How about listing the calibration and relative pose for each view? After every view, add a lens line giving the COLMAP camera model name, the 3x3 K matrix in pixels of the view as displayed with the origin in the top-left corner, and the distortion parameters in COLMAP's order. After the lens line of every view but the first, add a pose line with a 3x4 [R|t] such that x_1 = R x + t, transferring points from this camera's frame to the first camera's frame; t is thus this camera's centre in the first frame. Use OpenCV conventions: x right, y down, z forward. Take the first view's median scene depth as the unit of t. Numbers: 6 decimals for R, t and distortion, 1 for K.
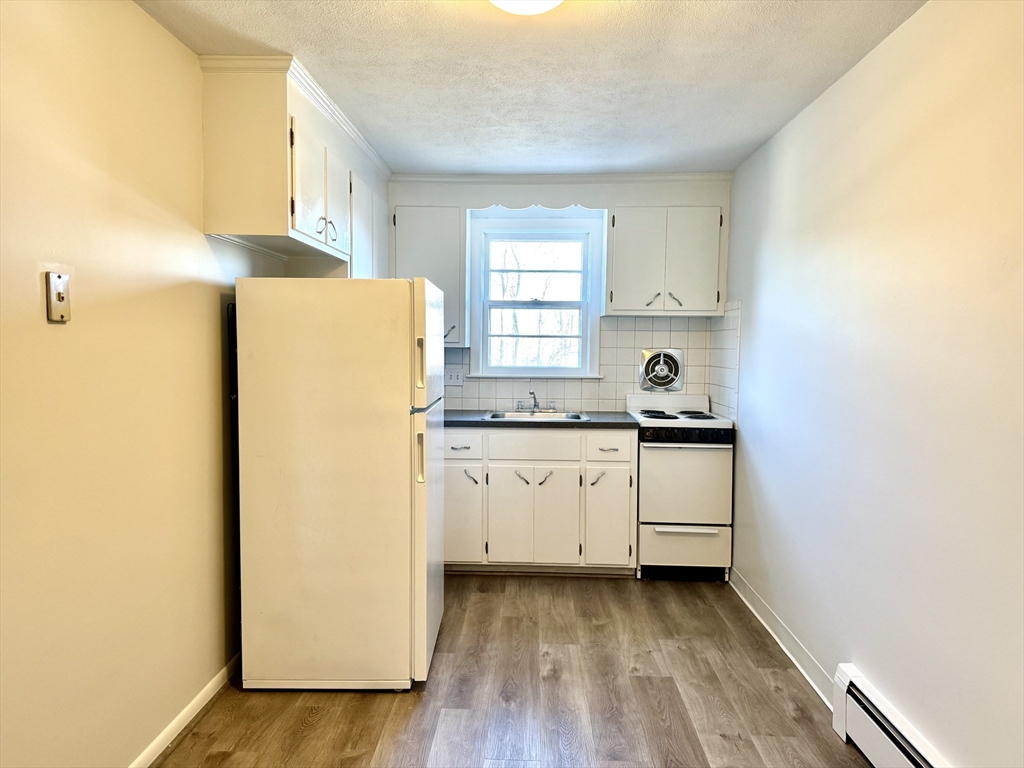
lens RADIAL K [[725.2, 0, 512.0], [0, 725.2, 384.0], [0, 0, 1]] dist [0.070371, -0.090917]
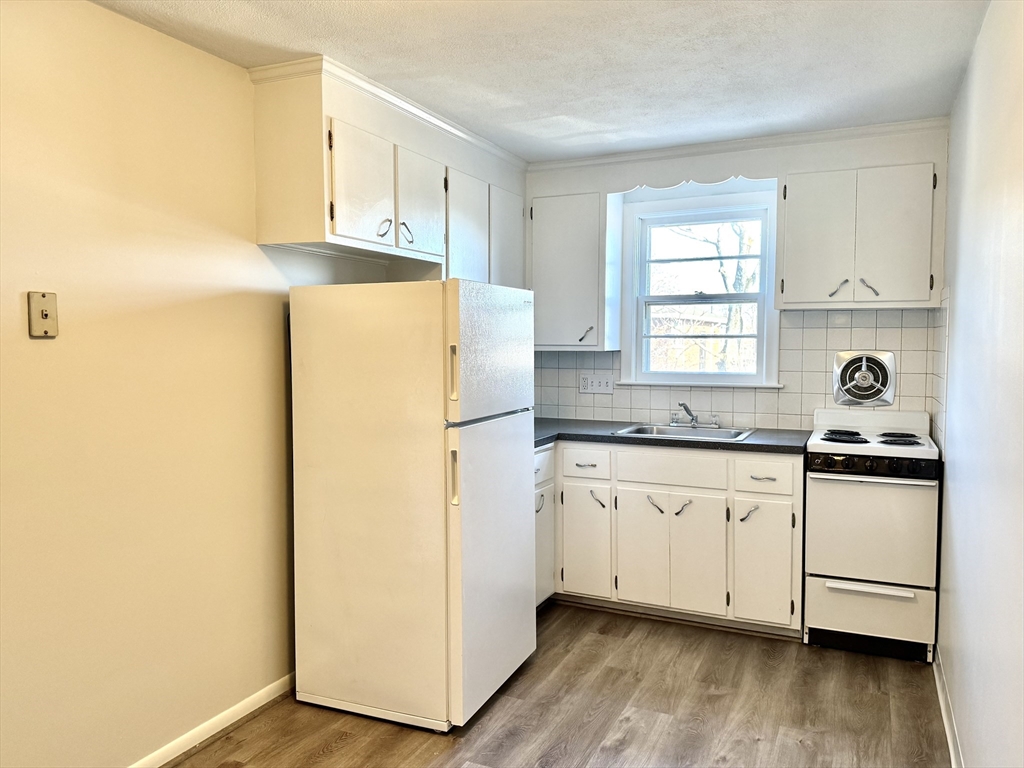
lens RADIAL K [[782.3, 0, 488.7], [0, 782.3, 380.9], [0, 0, 1]] dist [0.083225, -0.129075]
pose [[0.921005, 0.010333, -0.389413, 0.198018], [-0.012281, 0.999921, -0.002512, -0.011250], [0.389357, 0.007096, 0.921060, 0.080023]]
